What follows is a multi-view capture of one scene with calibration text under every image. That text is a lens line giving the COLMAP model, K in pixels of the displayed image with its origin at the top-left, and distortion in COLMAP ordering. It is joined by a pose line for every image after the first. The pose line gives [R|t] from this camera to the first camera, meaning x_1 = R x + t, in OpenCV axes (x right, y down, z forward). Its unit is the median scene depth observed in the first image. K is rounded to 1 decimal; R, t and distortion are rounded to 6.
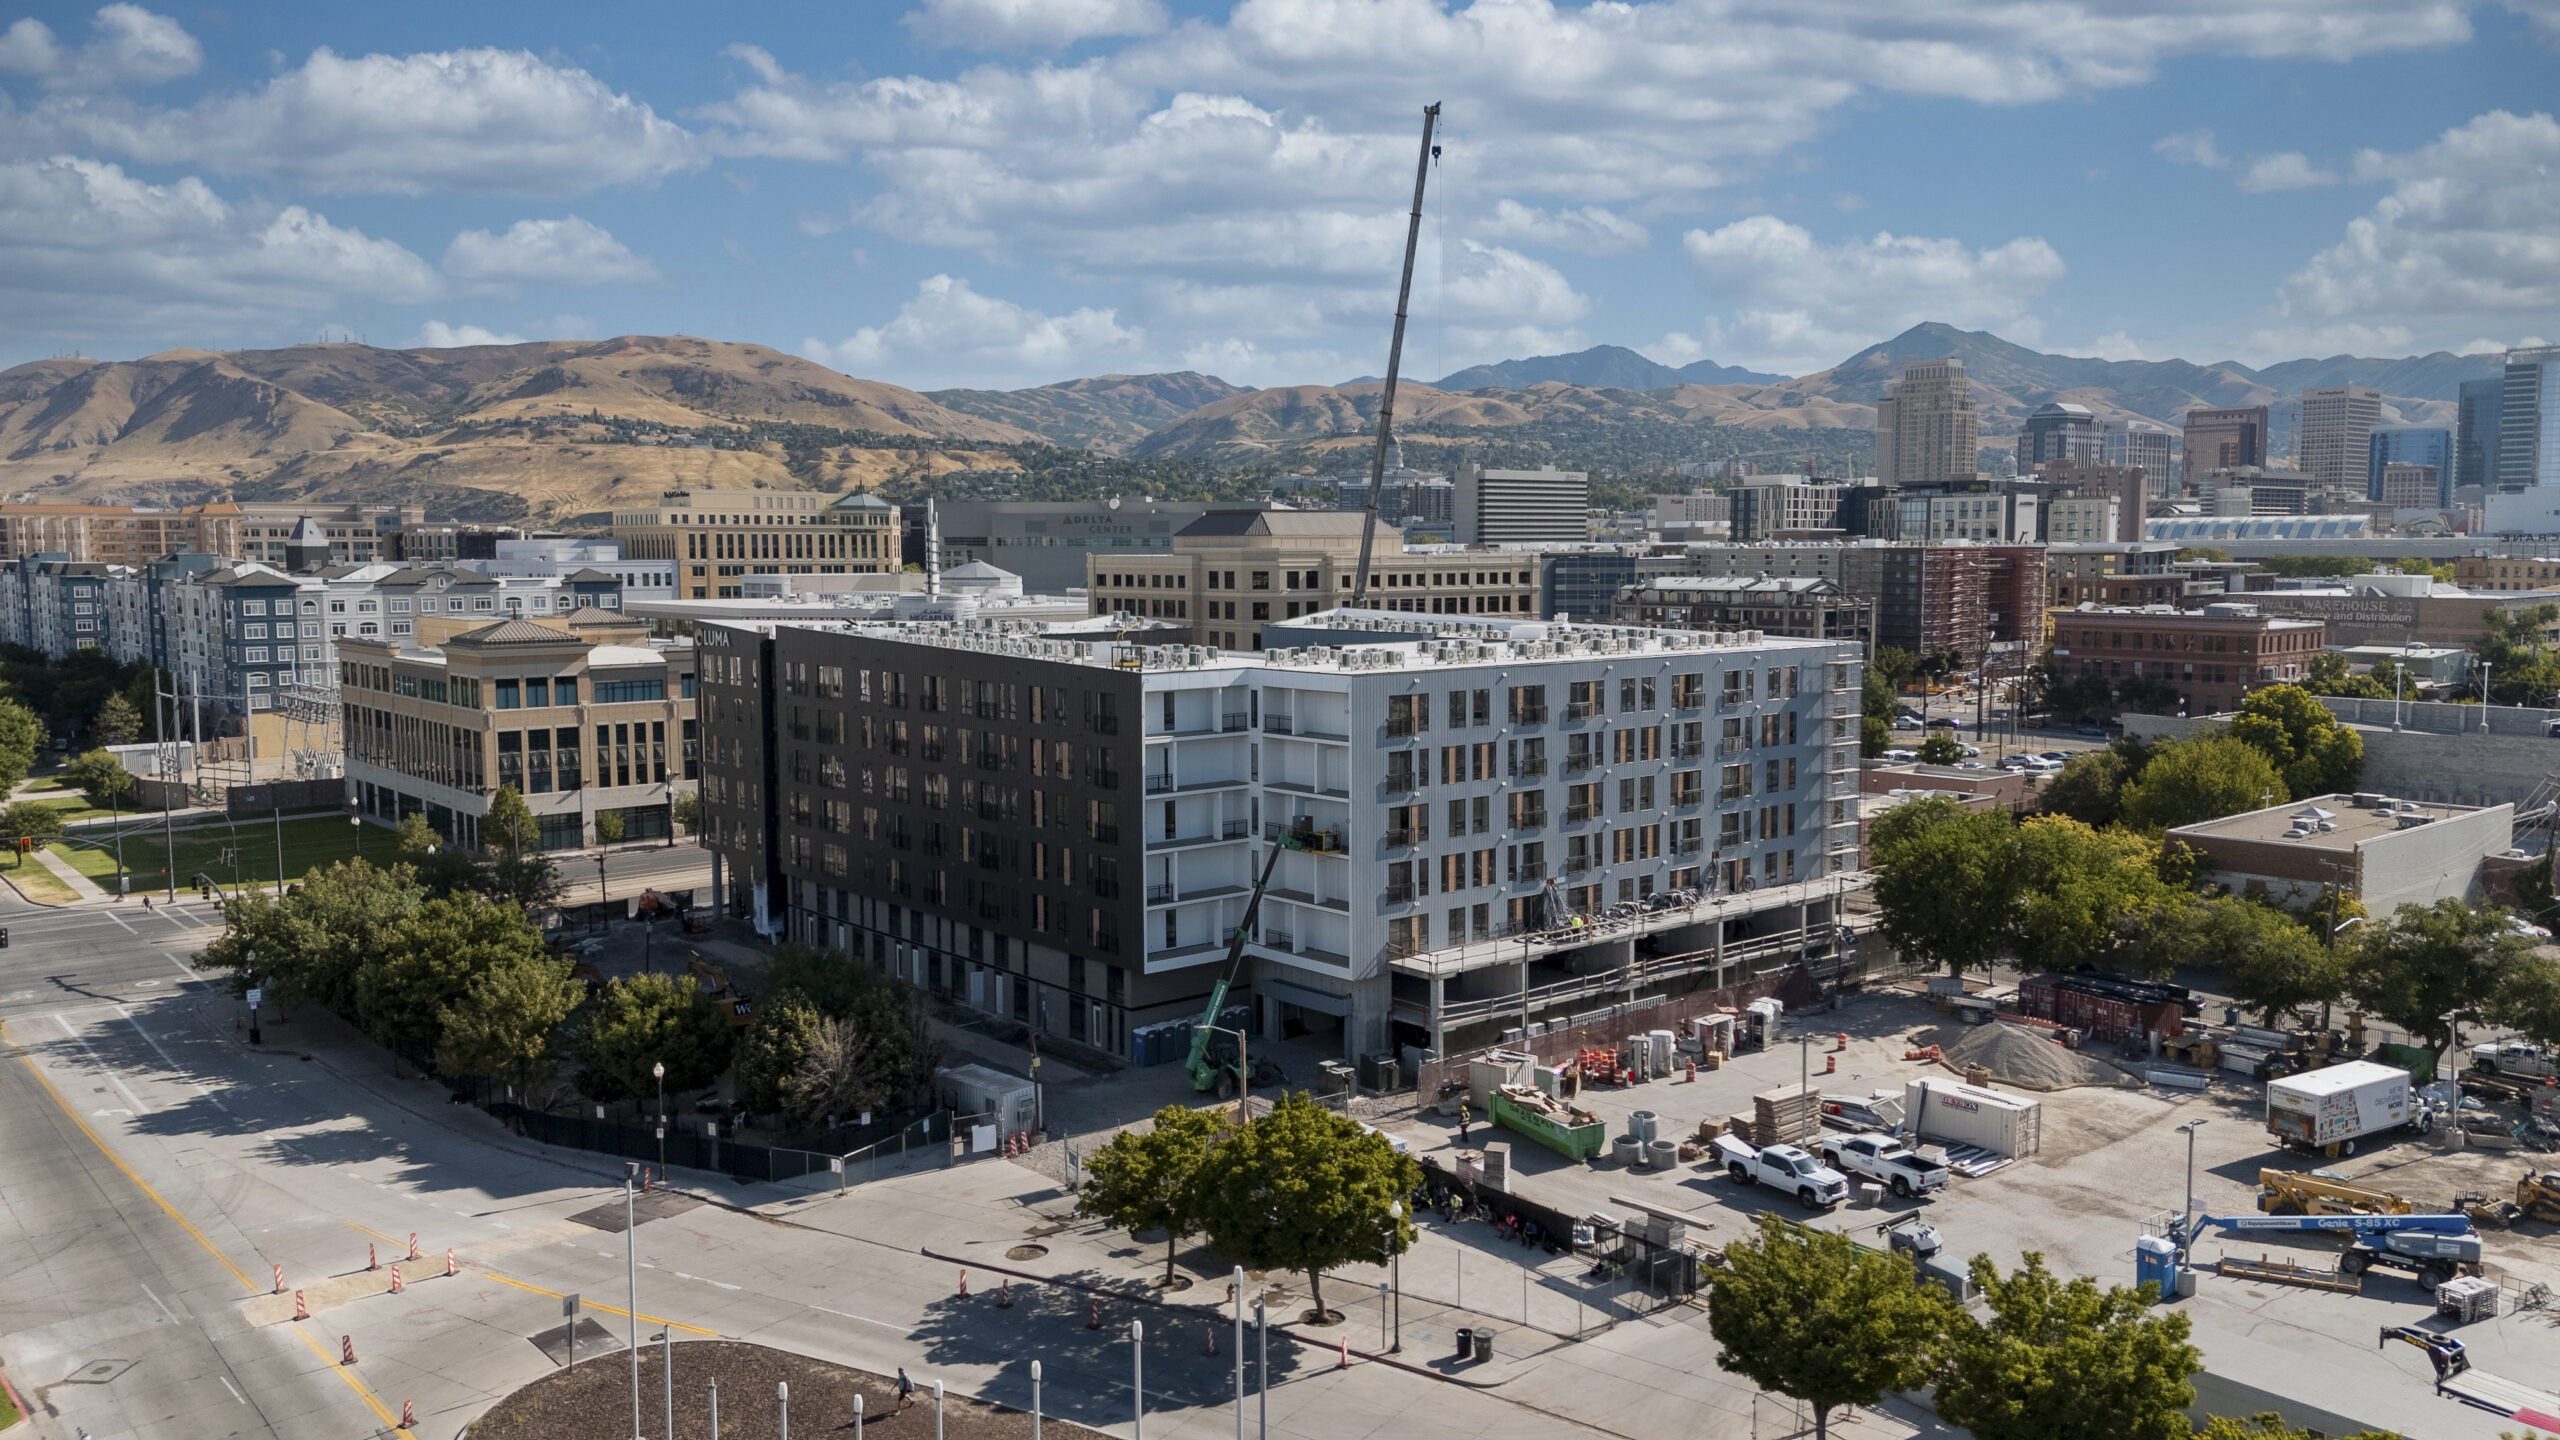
lens RADIAL K [[1879.5, 0, 1301.1], [0, 1879.5, 737.1], [0, 0, 1]] dist [0.072467, -0.076448]
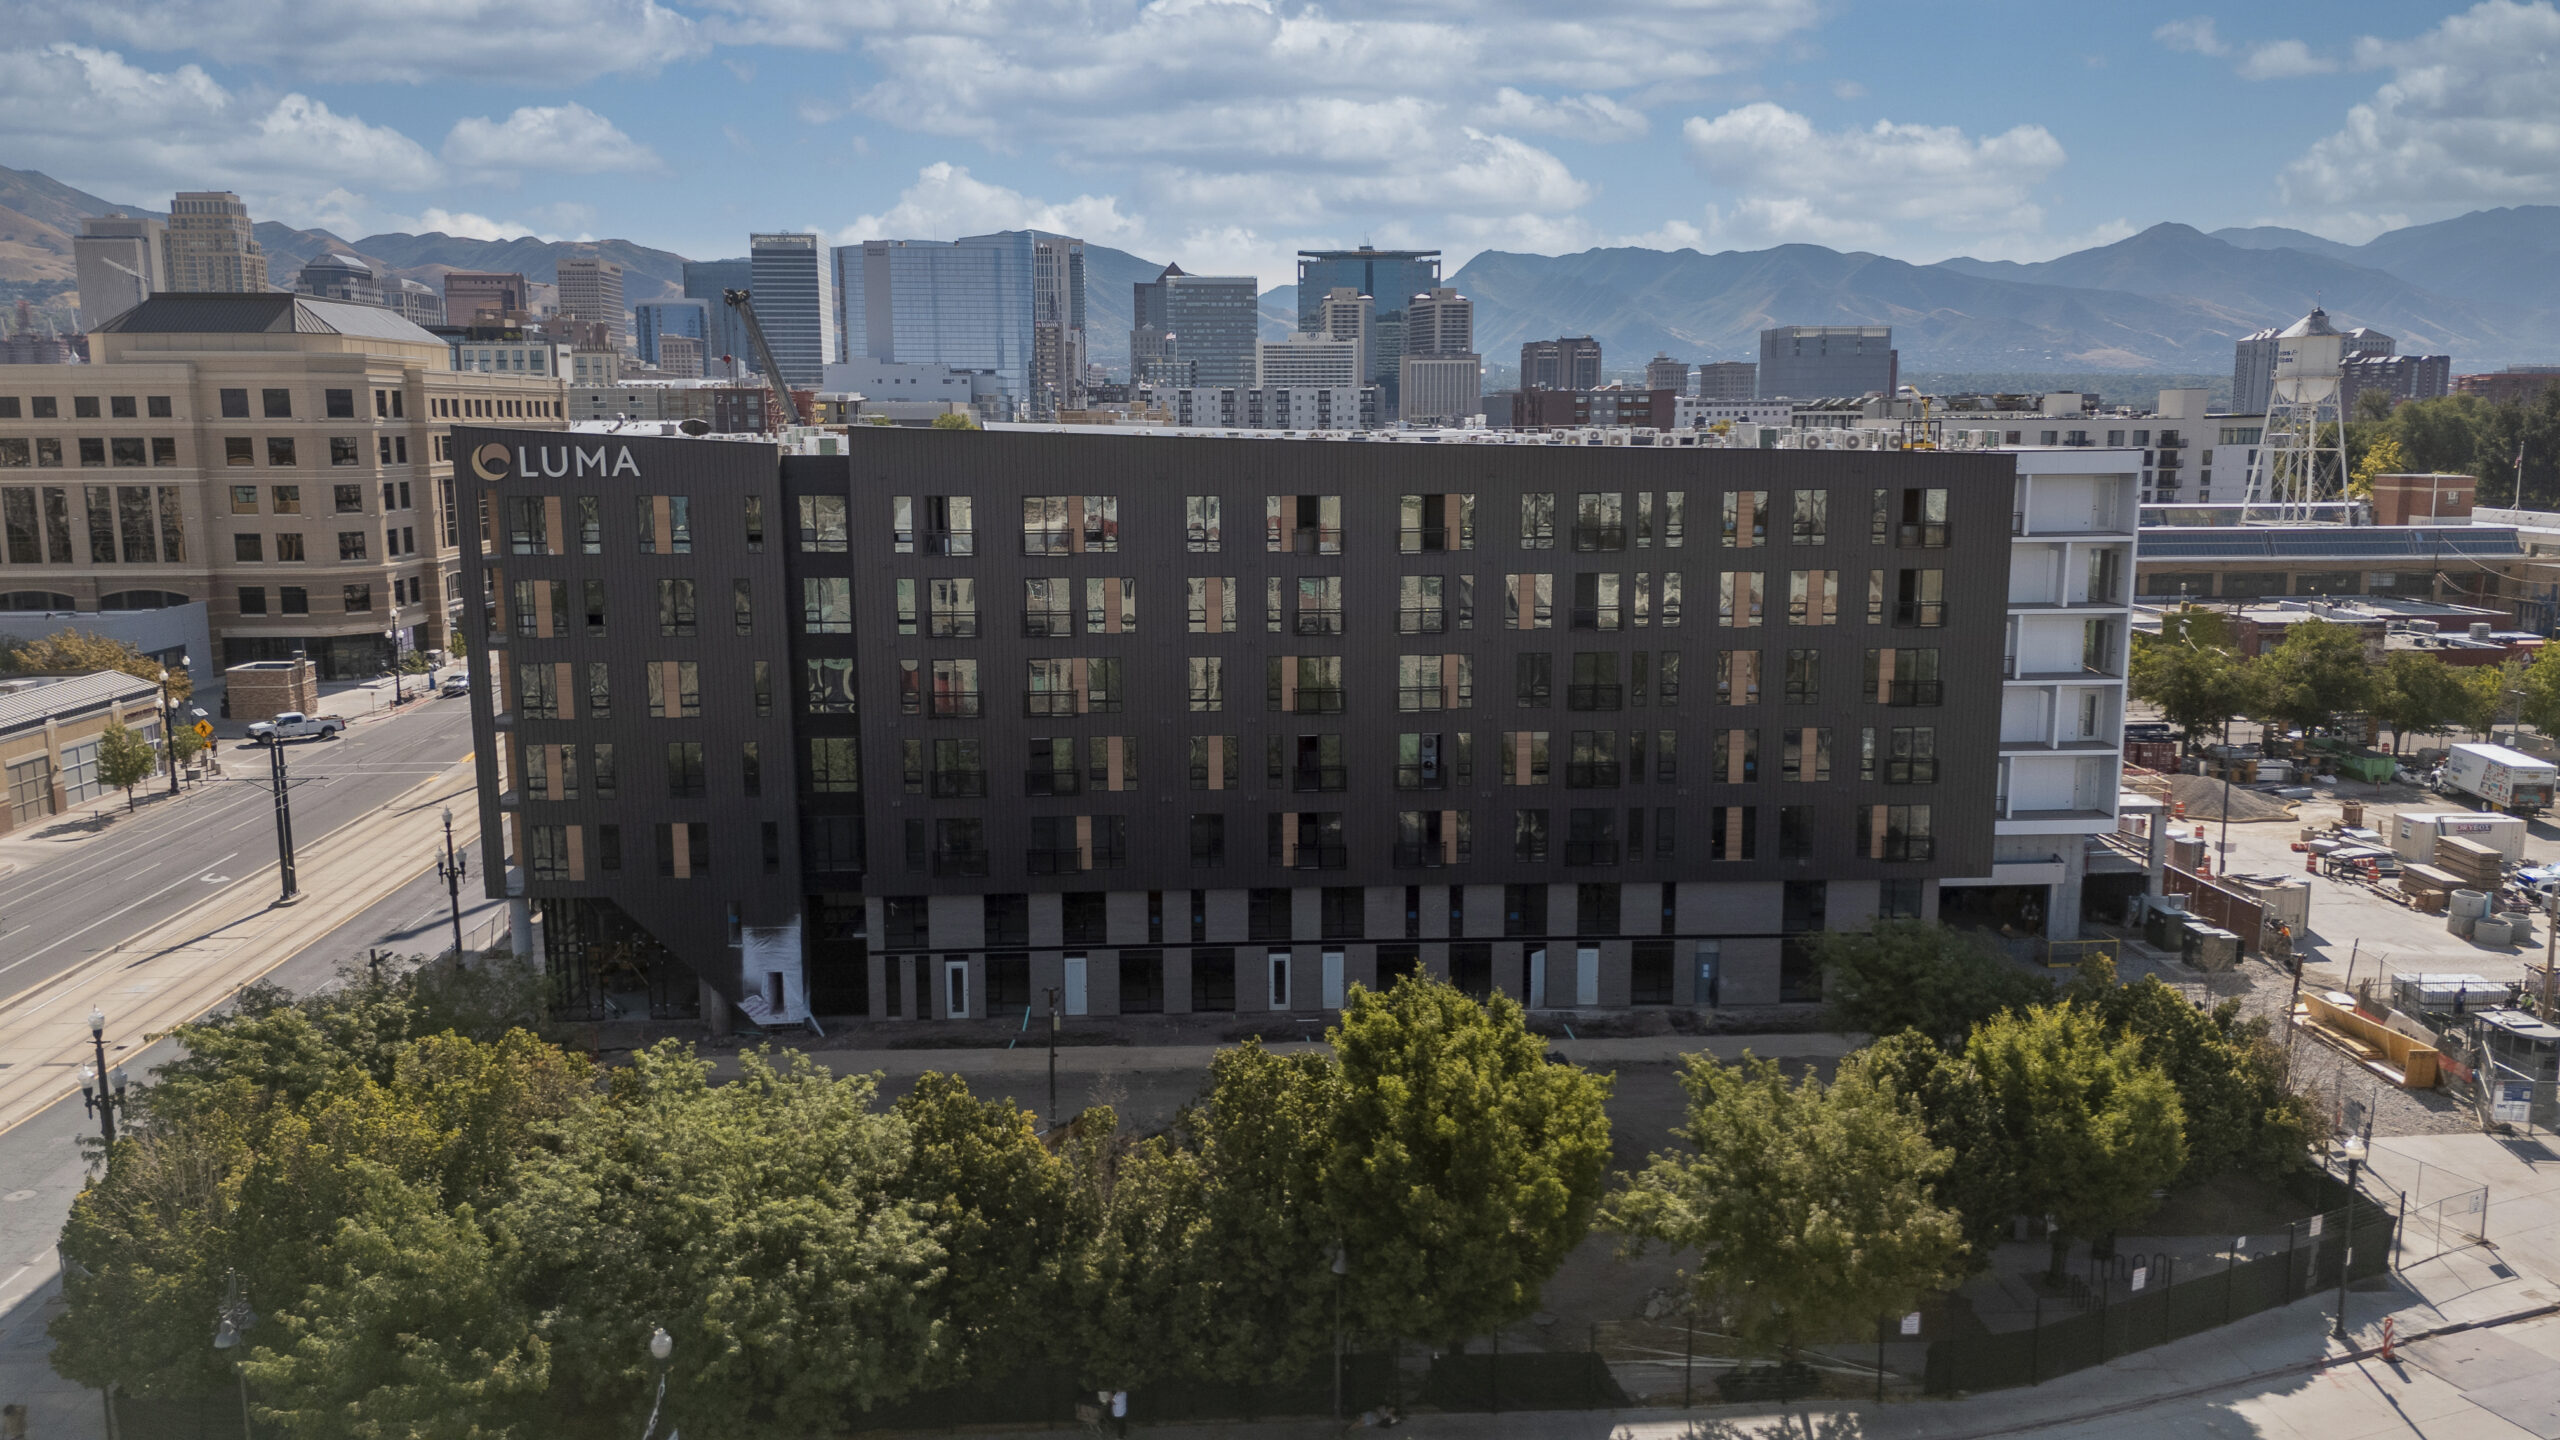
lens RADIAL K [[1879.5, 0, 1287.6], [0, 1879.5, 733.6], [0, 0, 1]] dist [0.072467, -0.076448]
pose [[0.613691, -0.129719, 0.778817, -0.192545], [0.080570, 0.991551, 0.101664, -0.005754], [-0.785425, 0.000359, 0.618957, 0.181436]]
